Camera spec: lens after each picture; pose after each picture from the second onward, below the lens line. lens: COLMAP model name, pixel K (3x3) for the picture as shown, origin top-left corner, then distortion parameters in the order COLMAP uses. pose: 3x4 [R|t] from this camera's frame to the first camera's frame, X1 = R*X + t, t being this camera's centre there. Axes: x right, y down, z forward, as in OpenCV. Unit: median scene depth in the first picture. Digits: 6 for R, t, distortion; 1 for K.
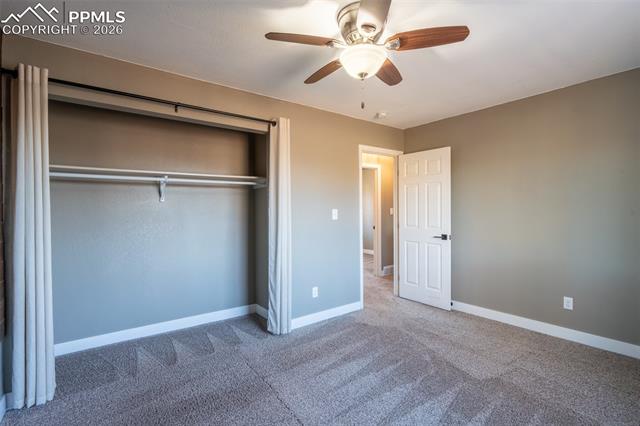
lens RADIAL K [[281.6, 0, 317.5], [0, 281.6, 211.2], [0, 0, 1]] dist [-0.004250, -0.000004]
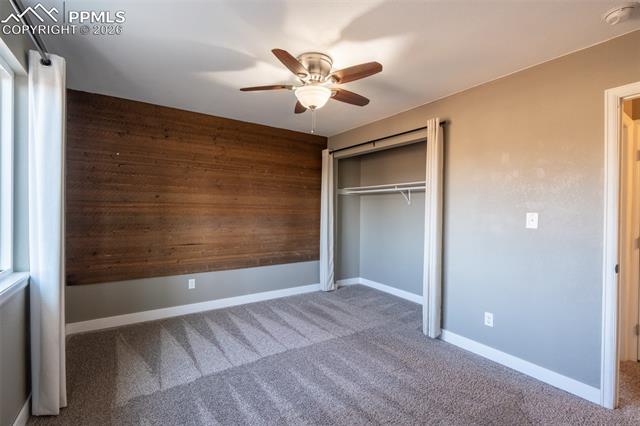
lens RADIAL K [[281.6, 0, 317.5], [0, 281.6, 211.2], [0, 0, 1]] dist [-0.004250, -0.000004]
pose [[-0.023493, 0.010555, -0.999668, 0.832886], [-0.021540, 0.999707, 0.011062, -0.007251], [0.999492, 0.021793, -0.023259, 0.588080]]
